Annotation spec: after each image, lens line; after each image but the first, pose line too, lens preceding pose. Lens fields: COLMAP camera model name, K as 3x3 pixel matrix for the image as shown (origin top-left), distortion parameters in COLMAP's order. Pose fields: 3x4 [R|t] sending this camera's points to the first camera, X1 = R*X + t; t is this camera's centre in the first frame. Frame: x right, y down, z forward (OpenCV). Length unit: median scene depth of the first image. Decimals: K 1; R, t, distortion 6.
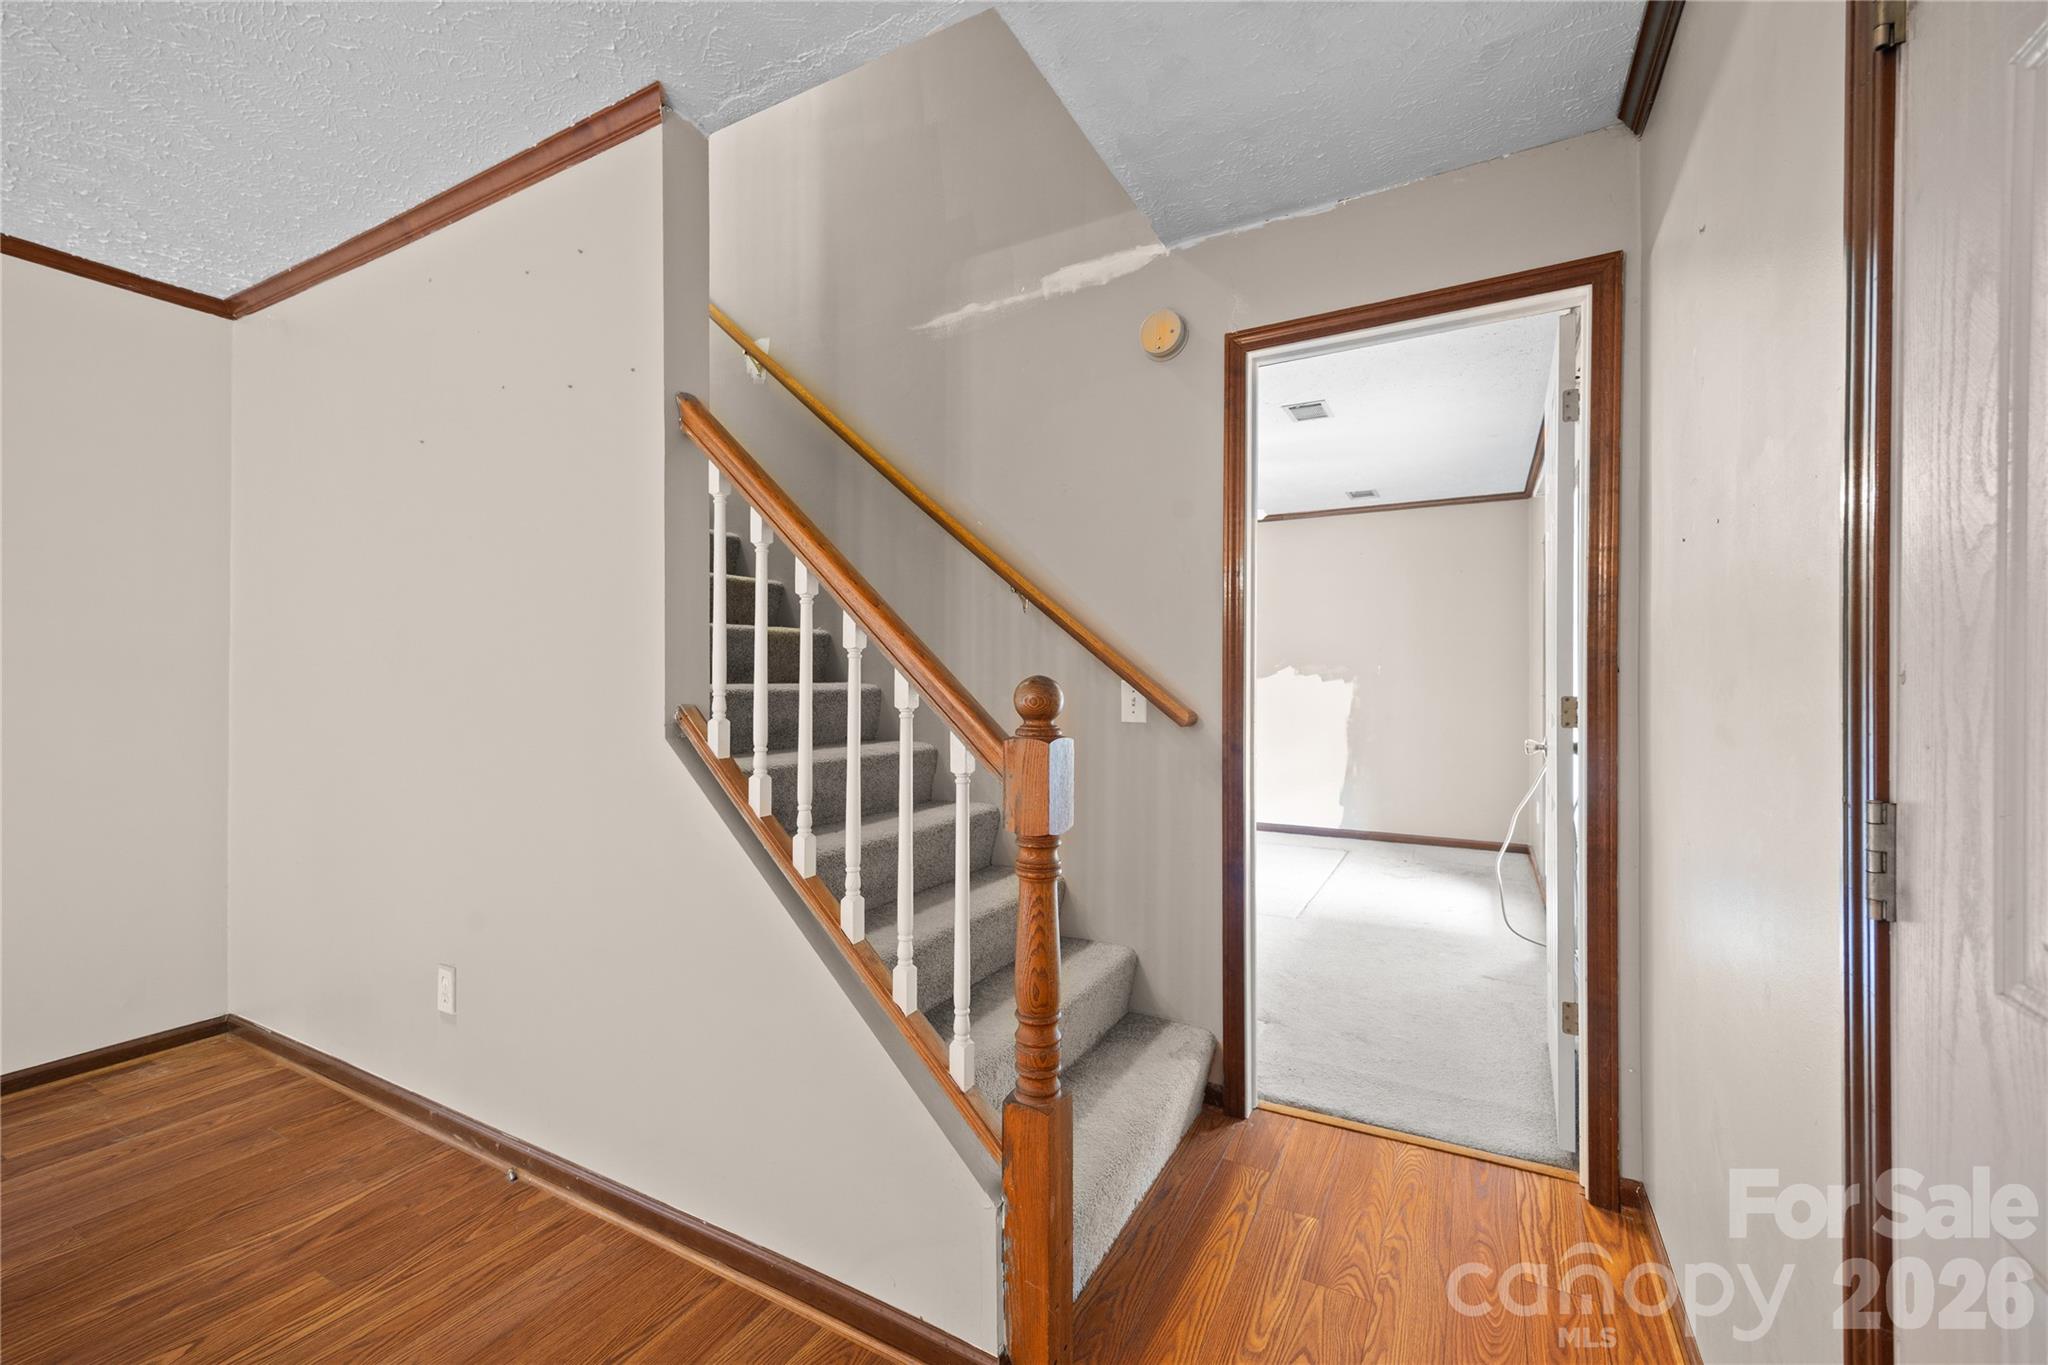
lens RADIAL K [[805.9, 0, 1021.7], [0, 805.9, 681.0], [0, 0, 1]] dist [0.004029, -0.001116]
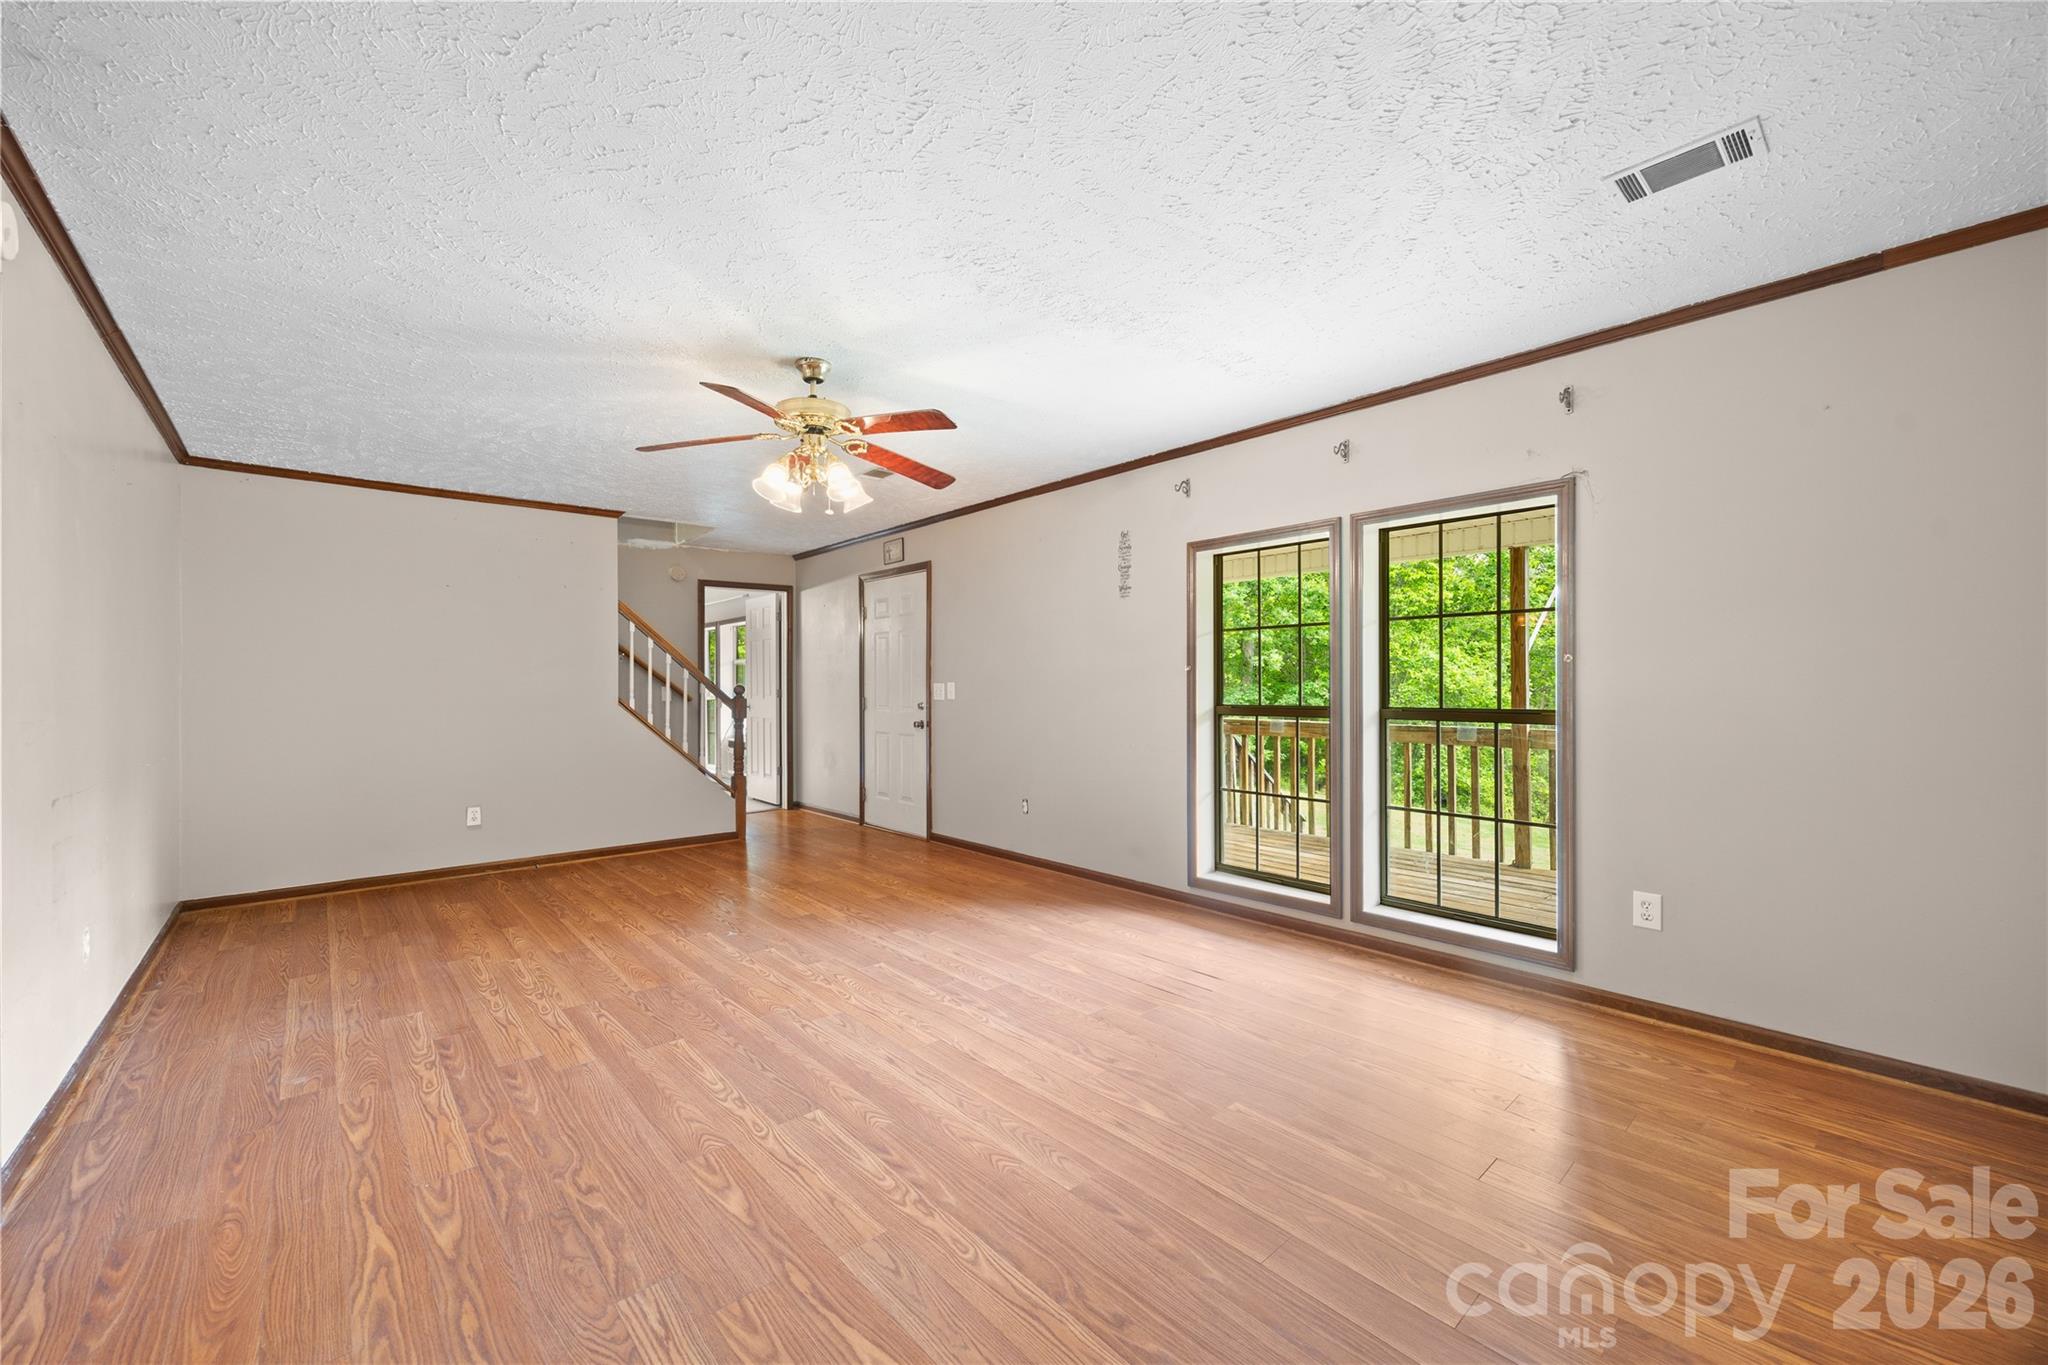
lens RADIAL K [[805.9, 0, 1024.1], [0, 805.9, 678.5], [0, 0, 1]] dist [0.004029, -0.001116]
pose [[0.352923, 0.003852, 0.935645, -2.343810], [0.015978, 0.999821, -0.010142, 0.021529], [-0.935516, 0.018529, 0.352798, -1.376893]]
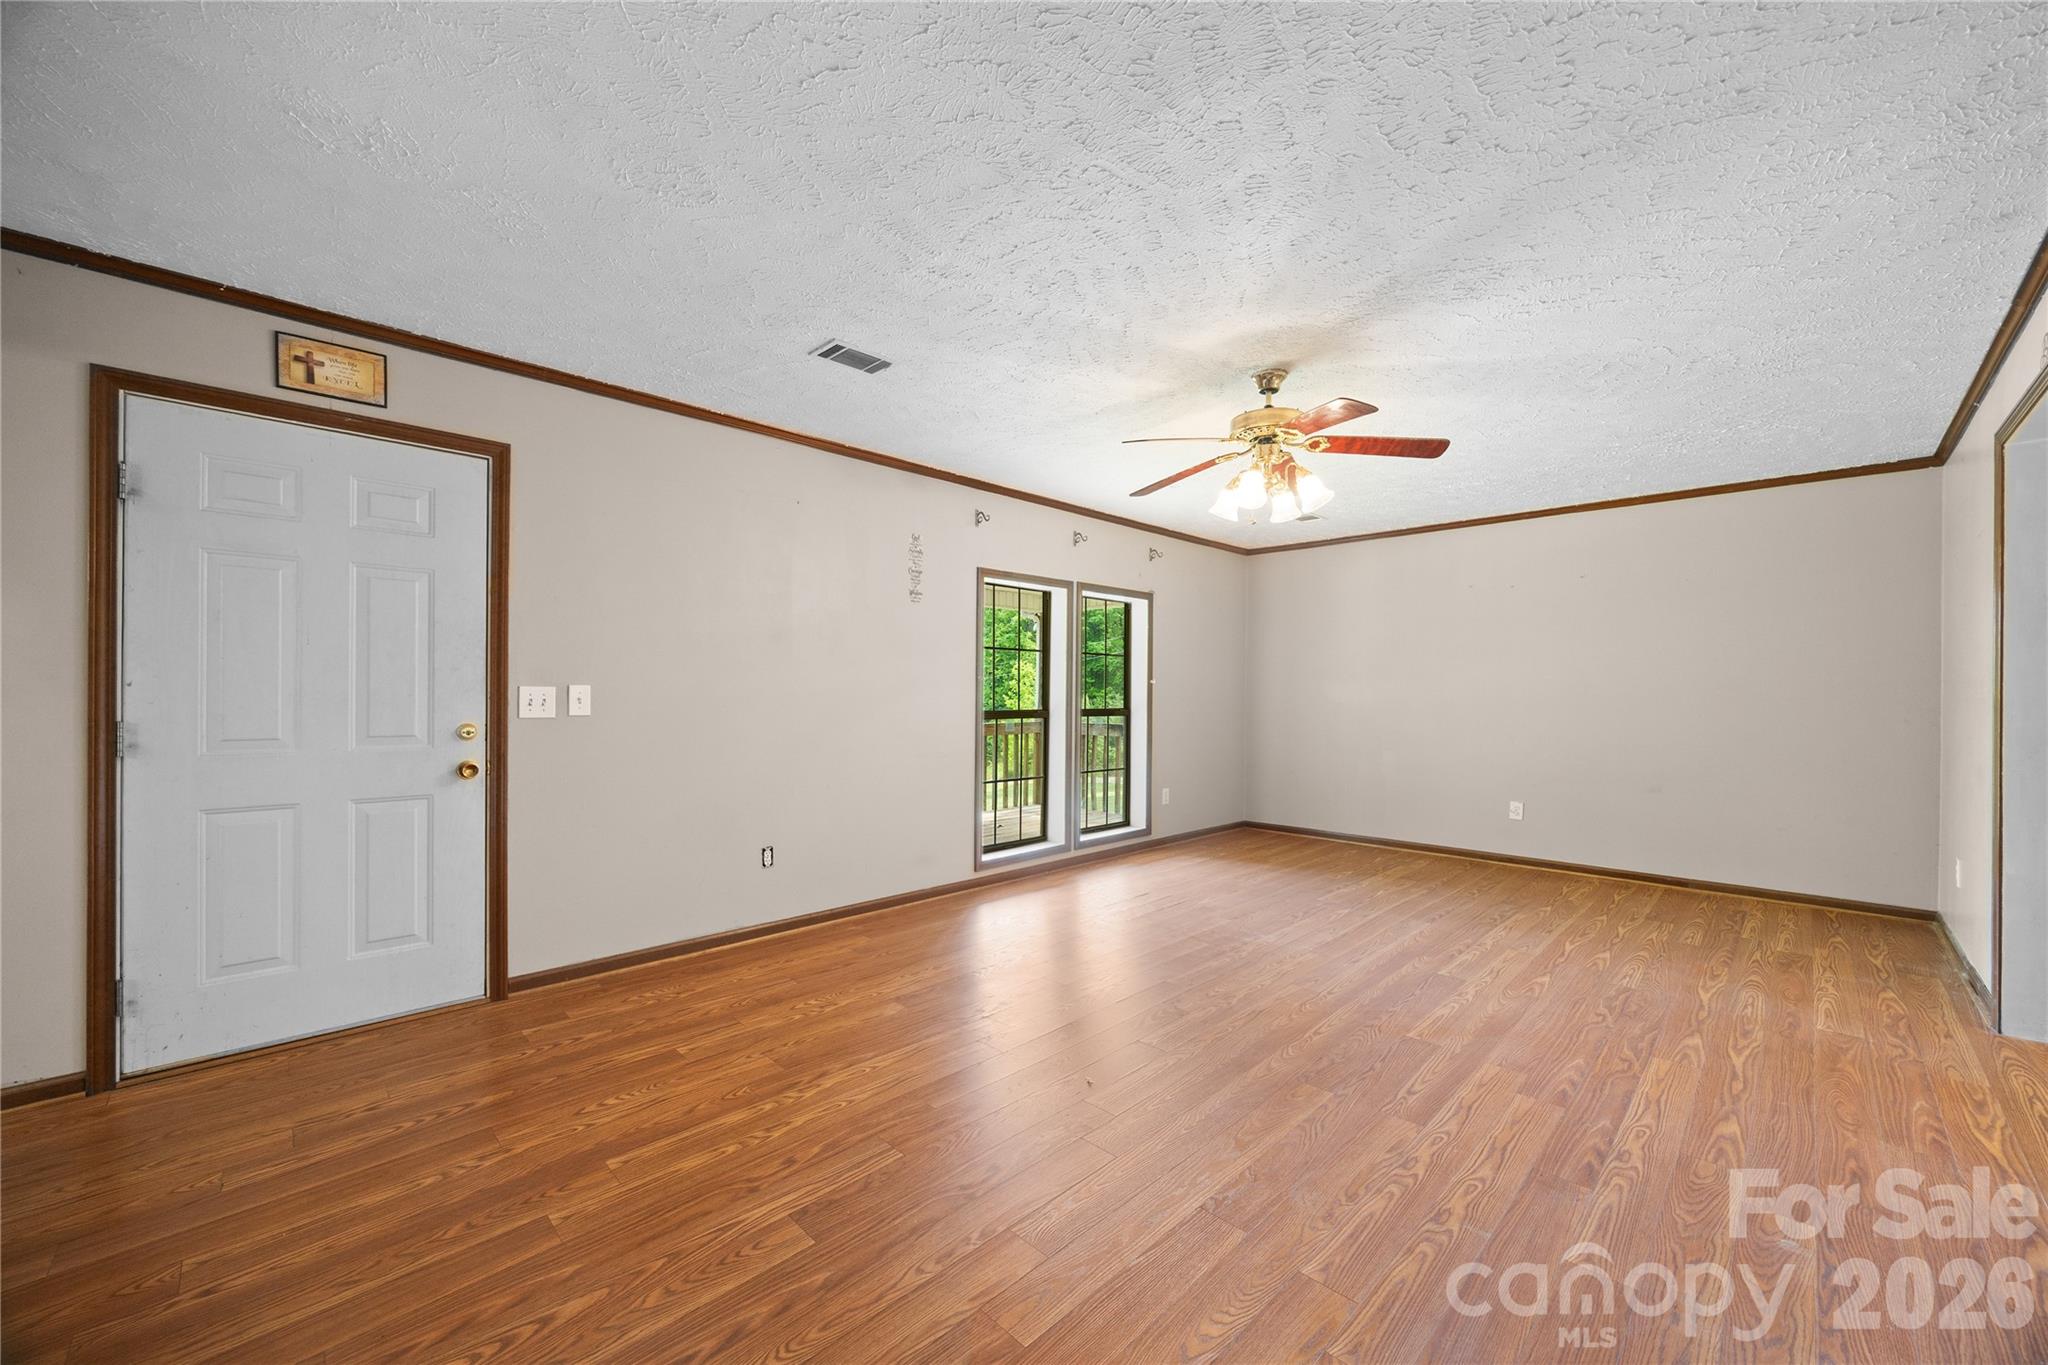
lens RADIAL K [[805.9, 0, 1022.7], [0, 805.9, 687.4], [0, 0, 1]] dist [0.004029, -0.001116]
pose [[-0.959623, -0.000964, 0.281286, -1.134692], [-0.000449, 0.999998, 0.001894, 0.004036], [-0.281288, 0.001691, -0.959622, 0.968898]]
